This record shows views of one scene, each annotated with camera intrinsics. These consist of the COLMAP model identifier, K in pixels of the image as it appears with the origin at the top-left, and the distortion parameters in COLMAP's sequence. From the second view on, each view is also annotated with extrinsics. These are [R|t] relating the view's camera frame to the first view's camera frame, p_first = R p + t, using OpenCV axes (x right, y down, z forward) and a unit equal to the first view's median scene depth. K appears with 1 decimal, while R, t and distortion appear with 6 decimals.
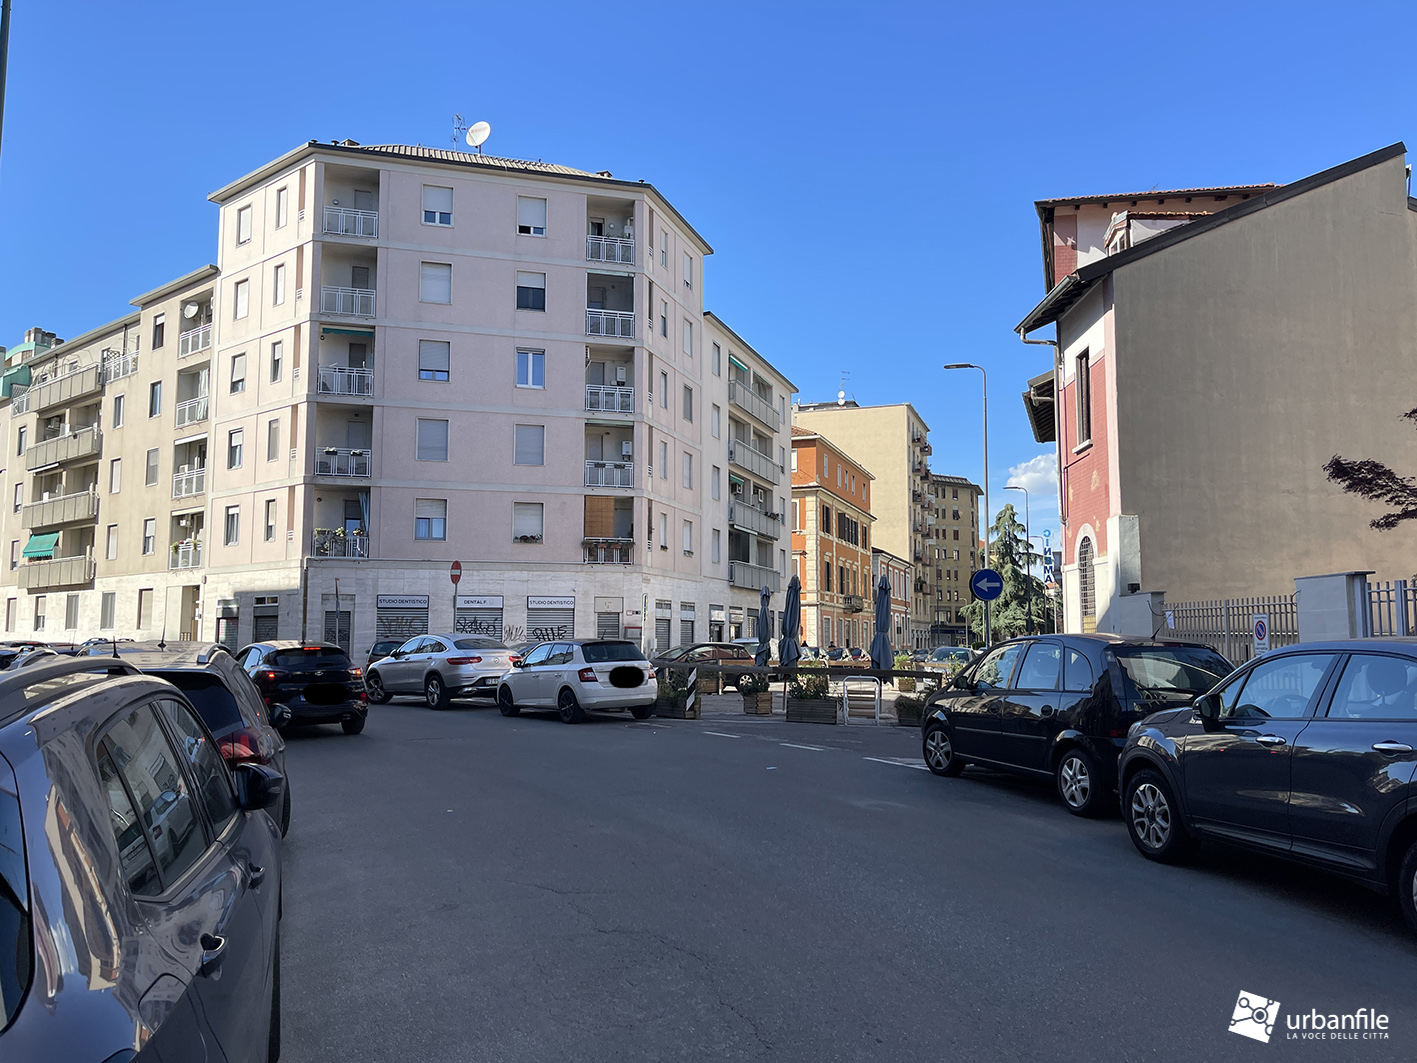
lens RADIAL K [[1077.9, 0, 707.4], [0, 1077.9, 521.6], [0, 0, 1]] dist [0.100697, -0.125747]
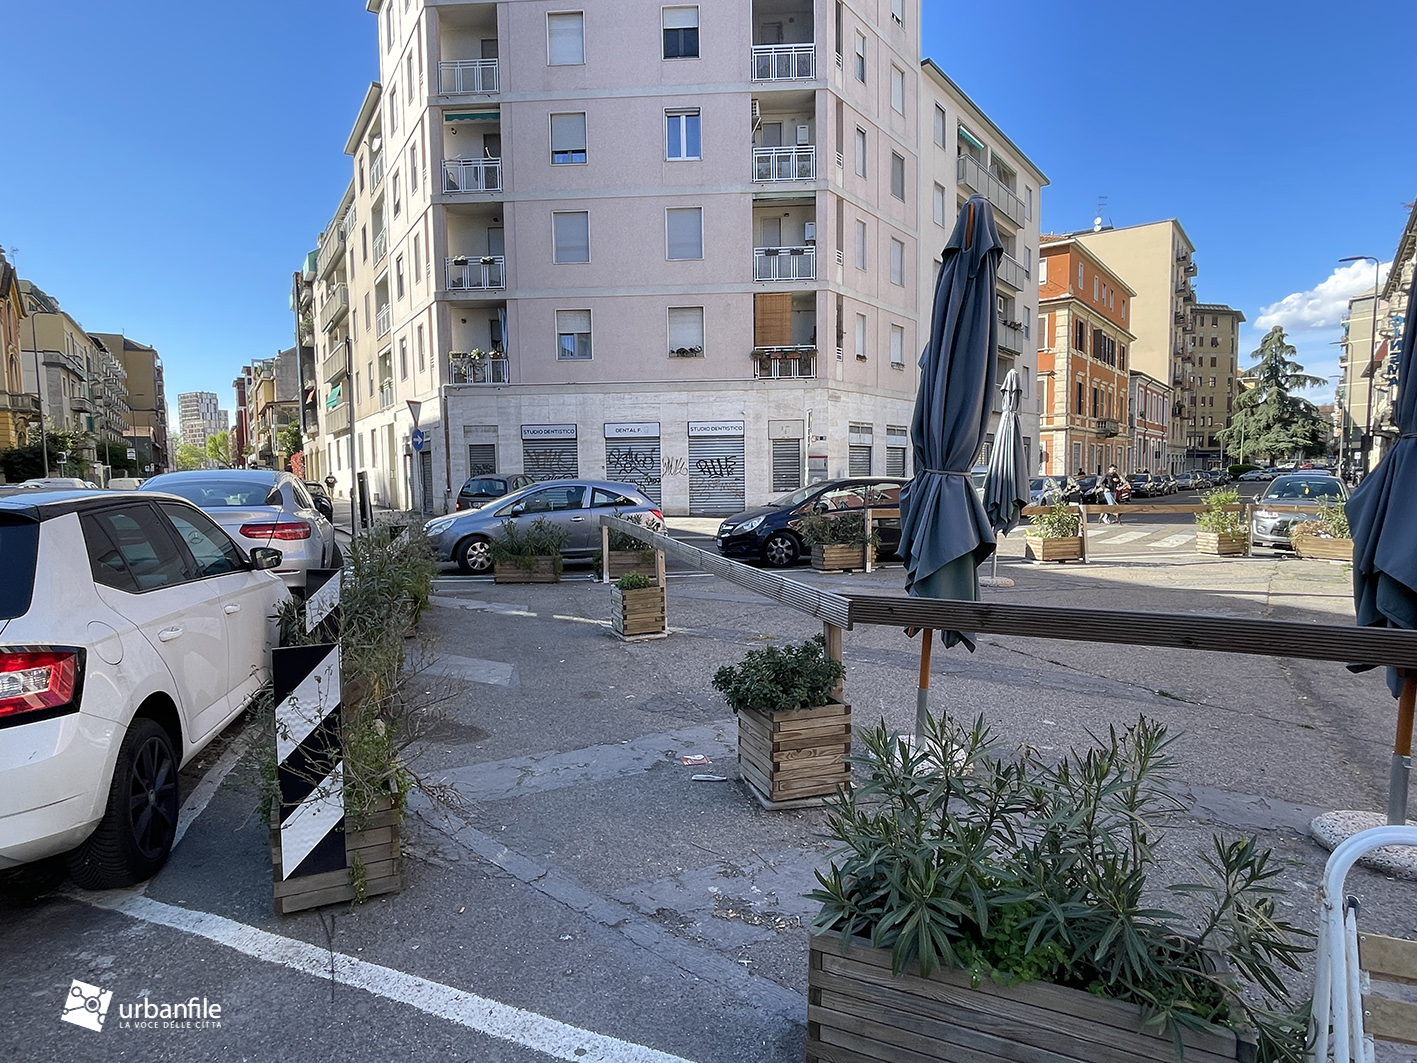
lens RADIAL K [[783.0, 0, 708.5], [0, 783.0, 531.5], [0, 0, 1]] dist [-0.012557, -0.000626]
pose [[0.947348, 0.010022, -0.320048, 0.041642], [0.050381, 0.982396, 0.179890, 0.043095], [0.316217, -0.186543, 0.930166, 0.416194]]
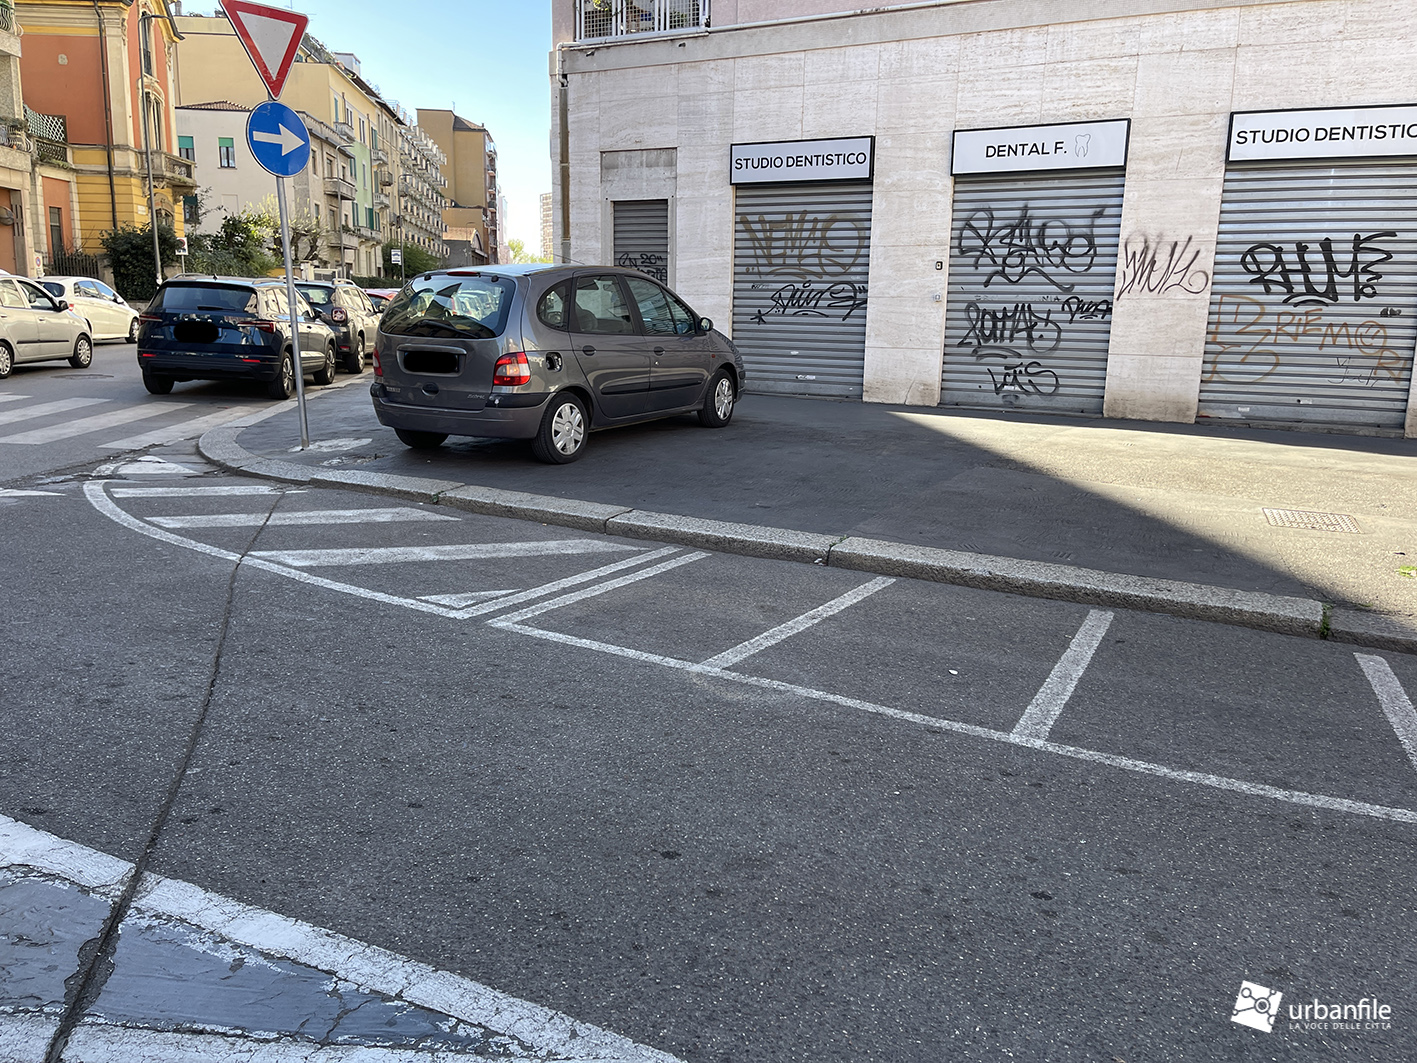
lens RADIAL K [[1077.9, 0, 707.4], [0, 1077.9, 521.6], [0, 0, 1]] dist [0.100697, -0.125747]
pose [[0.717891, 0.150358, -0.679724, -0.064106], [0.057448, 0.960272, 0.273090, 0.081312], [0.693781, -0.235097, 0.680732, 0.700546]]
